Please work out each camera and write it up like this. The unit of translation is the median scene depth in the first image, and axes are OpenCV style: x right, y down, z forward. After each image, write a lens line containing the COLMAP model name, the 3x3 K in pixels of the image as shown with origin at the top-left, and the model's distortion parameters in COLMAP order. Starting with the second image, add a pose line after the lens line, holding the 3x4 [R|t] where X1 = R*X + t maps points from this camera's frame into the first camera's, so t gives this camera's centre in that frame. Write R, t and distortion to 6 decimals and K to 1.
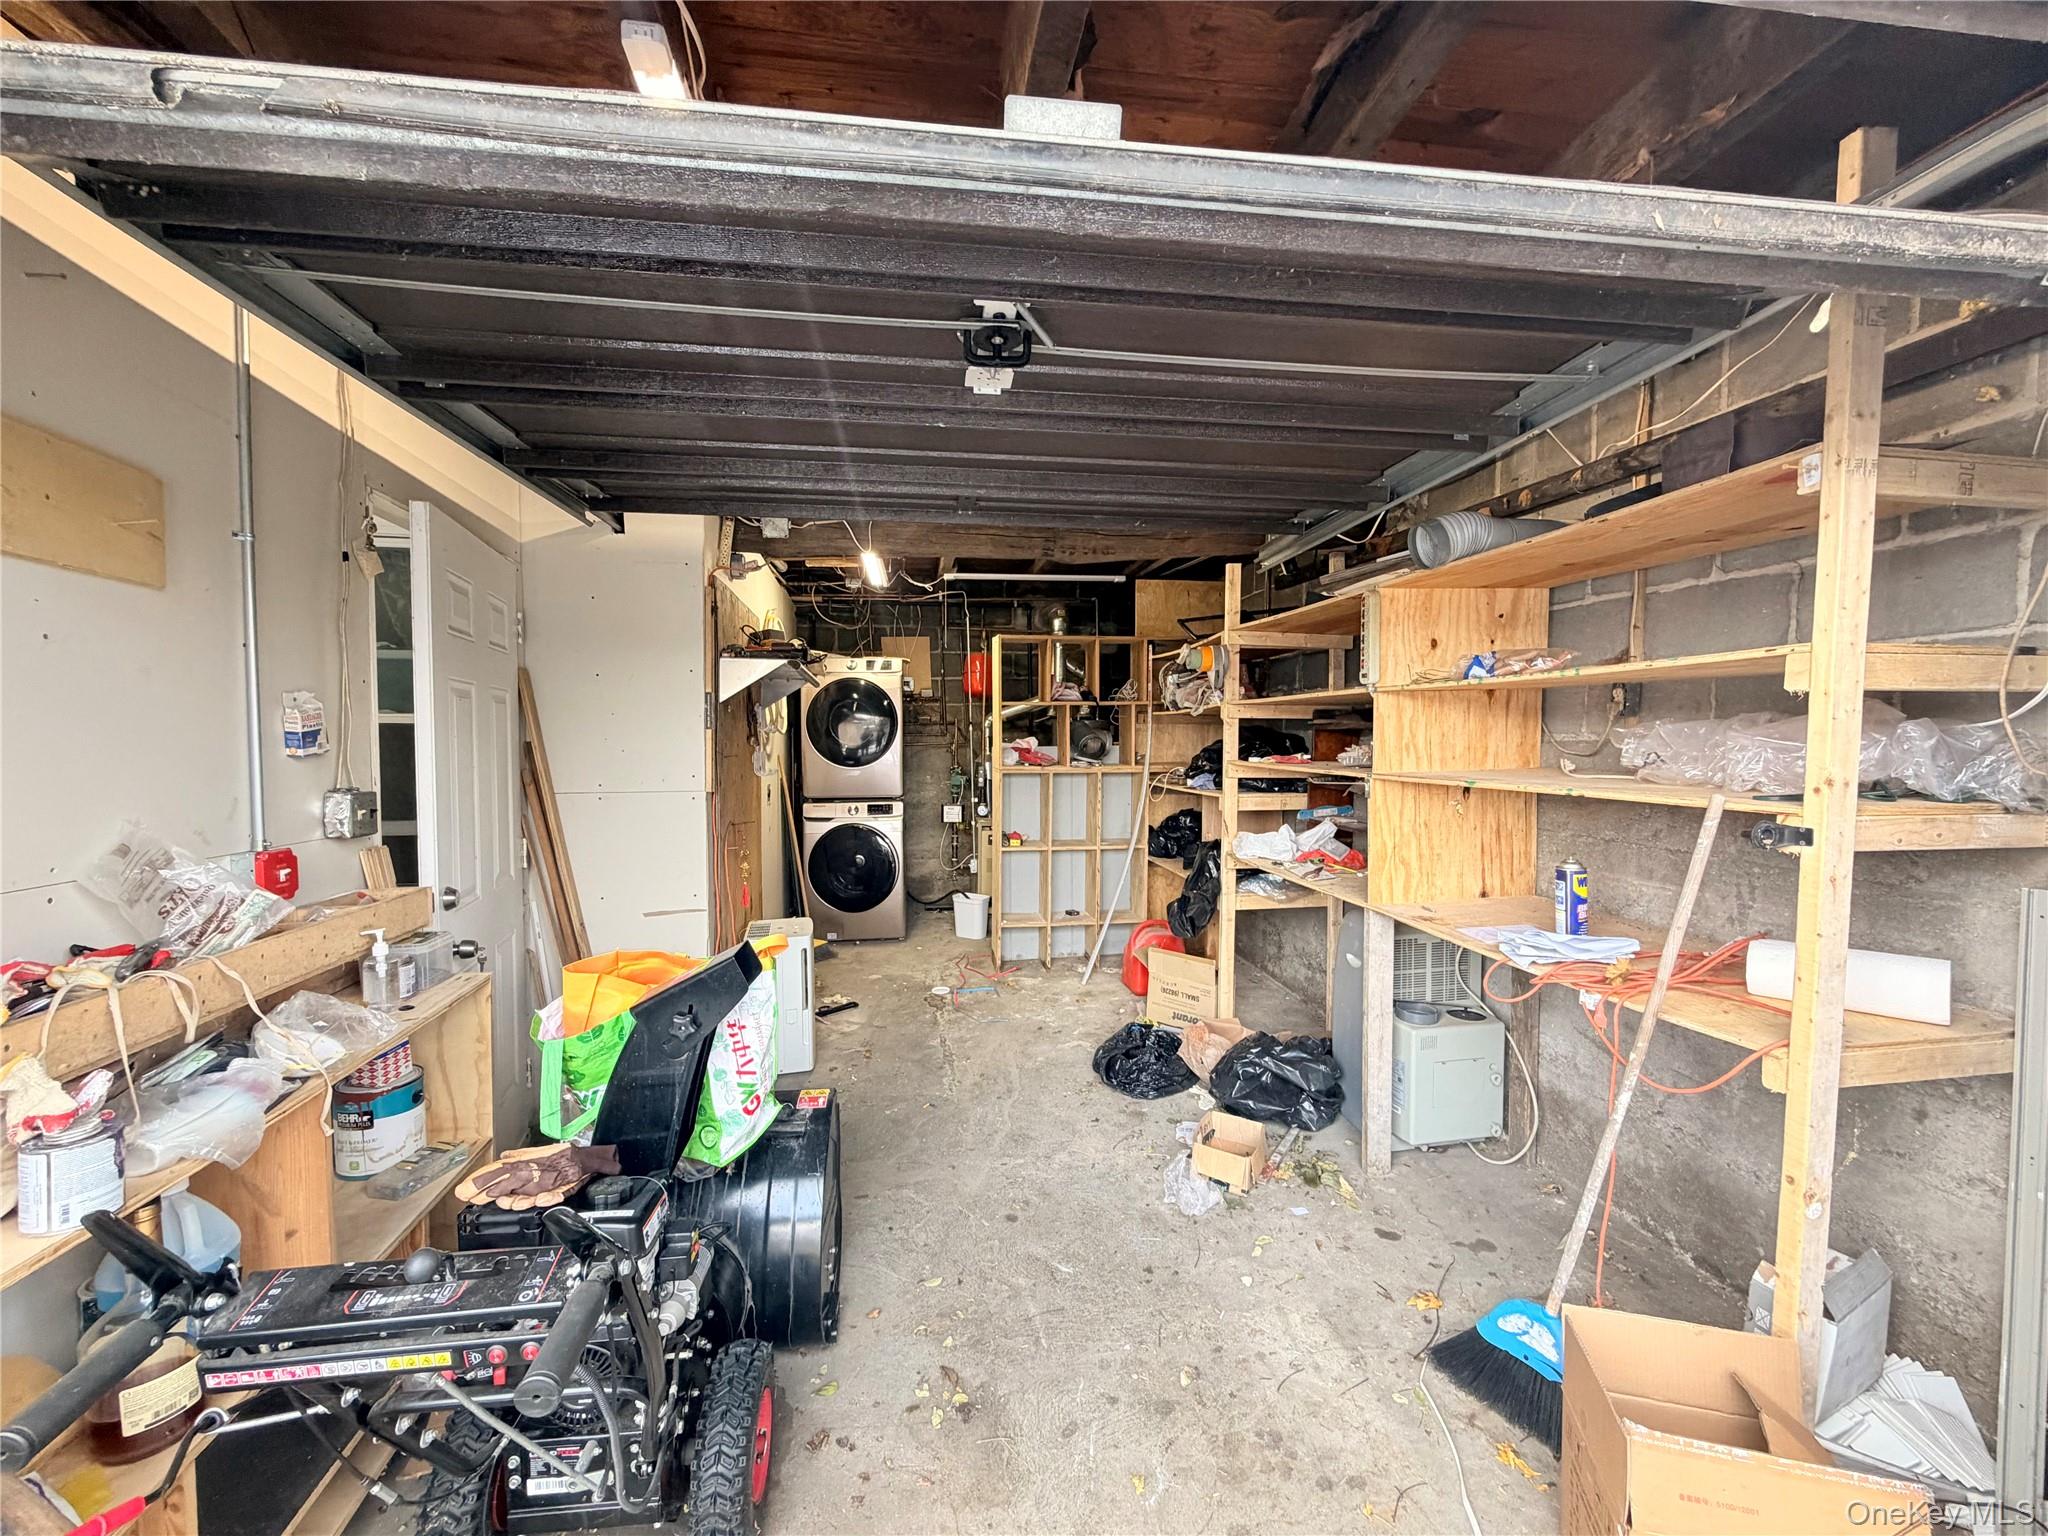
lens RADIAL K [[811.2, 0, 1013.8], [0, 811.2, 772.0], [0, 0, 1]] dist [0.000773, -0.000325]
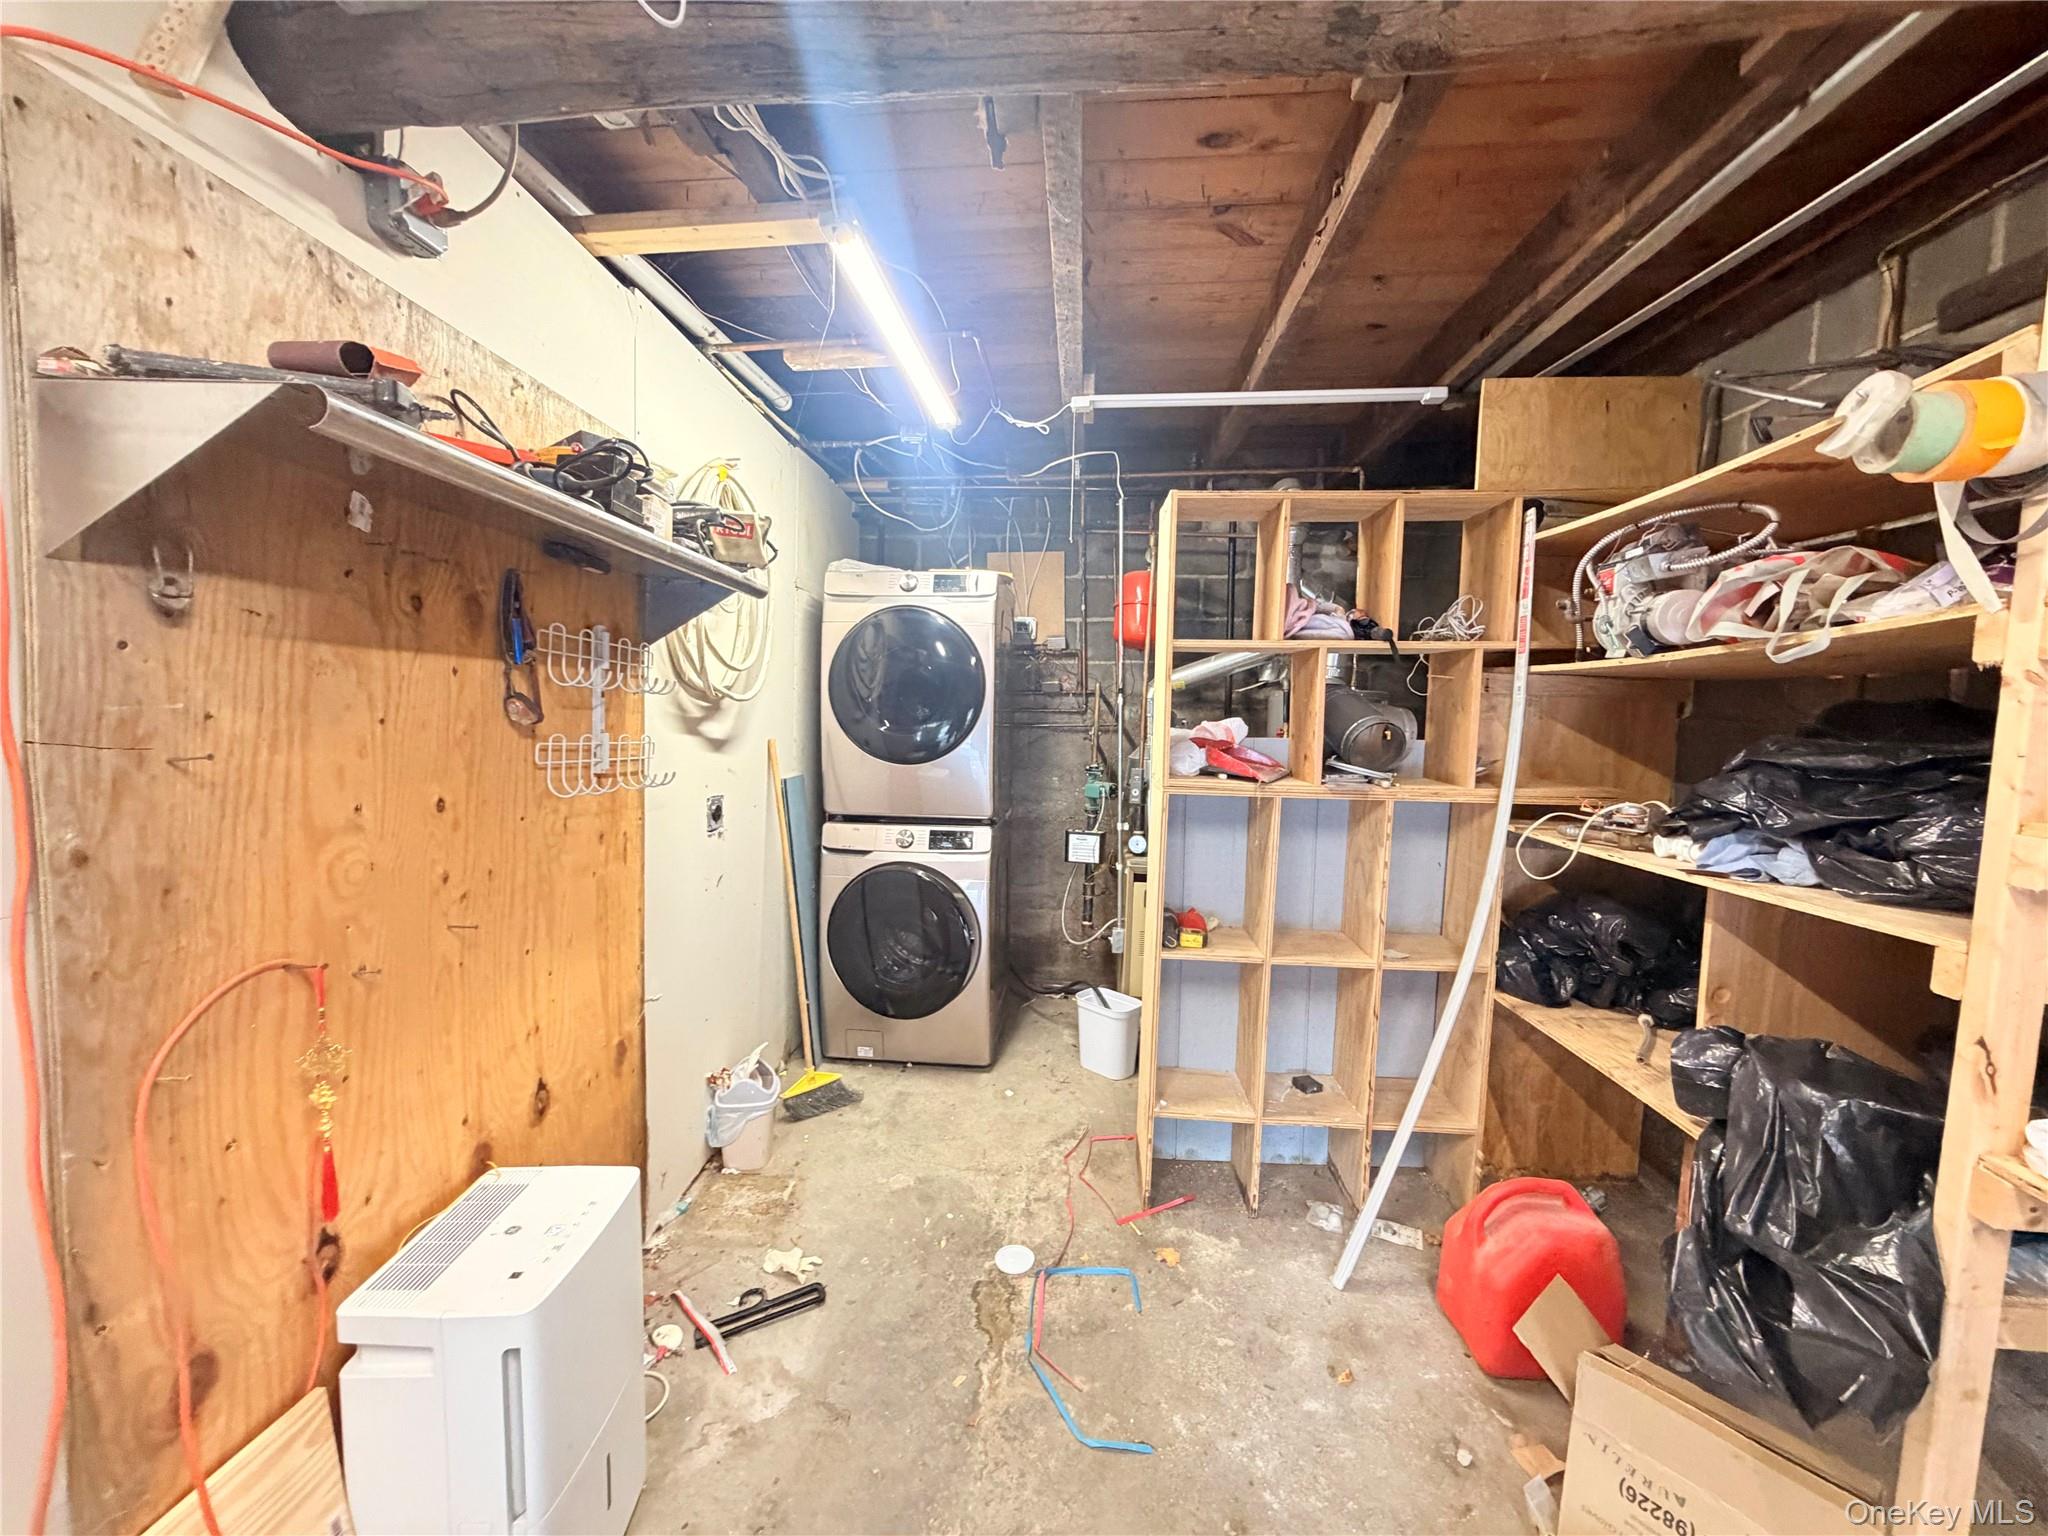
lens RADIAL K [[811.2, 0, 1013.8], [0, 811.2, 772.0], [0, 0, 1]] dist [0.000773, -0.000325]
pose [[0.974441, 0.036350, -0.221682, 0.002054], [-0.030788, 0.999120, 0.028495, -0.018948], [0.222523, -0.020941, 0.974703, 0.462909]]
